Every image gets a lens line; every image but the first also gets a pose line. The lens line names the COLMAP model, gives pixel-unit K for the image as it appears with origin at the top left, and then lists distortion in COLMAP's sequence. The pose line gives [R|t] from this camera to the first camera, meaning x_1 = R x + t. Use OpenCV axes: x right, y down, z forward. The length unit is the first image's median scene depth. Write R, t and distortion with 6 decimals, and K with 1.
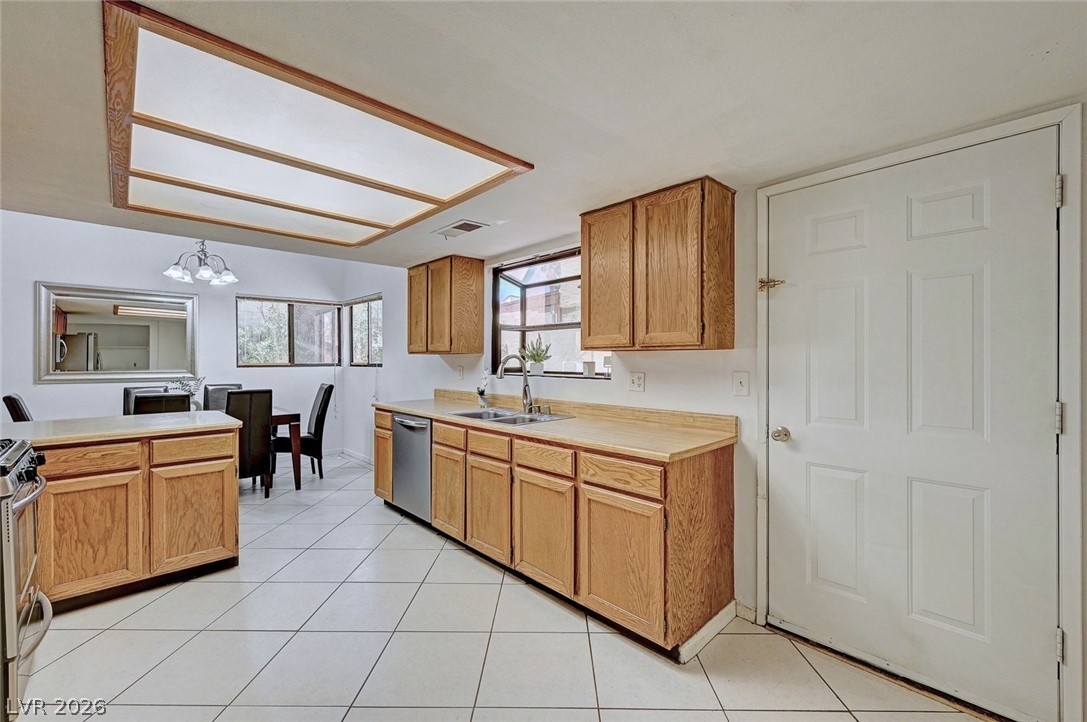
lens RADIAL K [[442.6, 0, 546.9], [0, 442.6, 361.0], [0, 0, 1]] dist [0.000785, 0.000222]
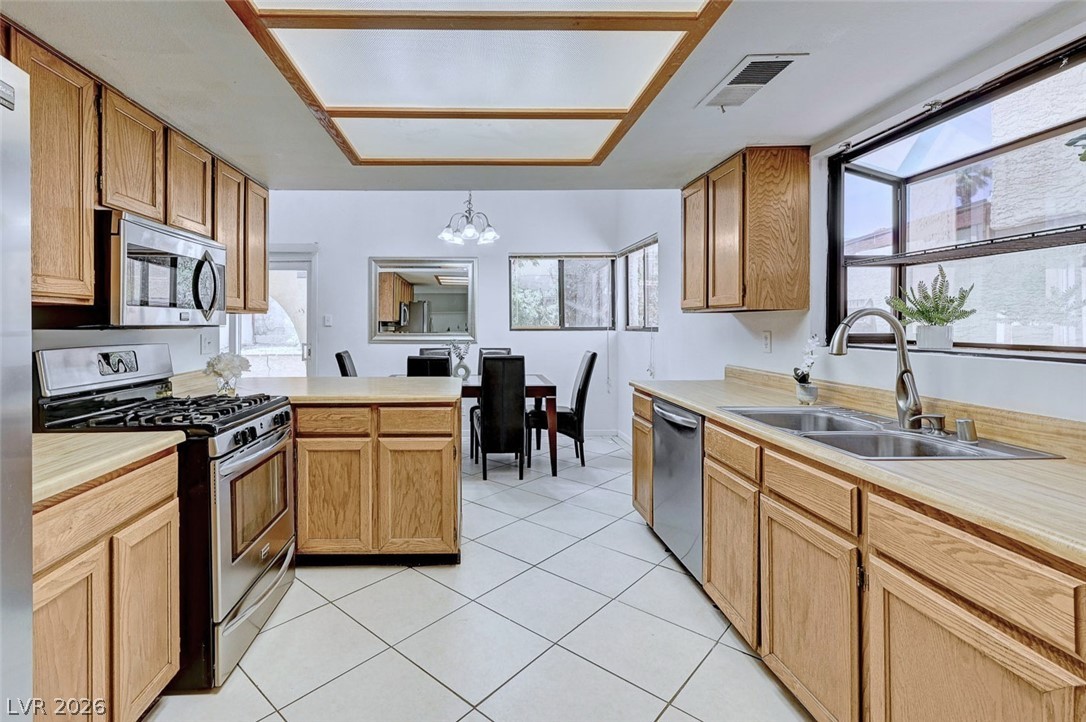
lens RADIAL K [[469.5, 0, 511.4], [0, 469.5, 324.7], [0, 0, 1]] dist [0.000361, 0.000572]
pose [[0.727416, -0.002301, -0.686193, -0.006969], [0.000509, 0.999996, -0.002814, 0.005583], [0.686197, 0.001698, 0.727414, 0.325927]]
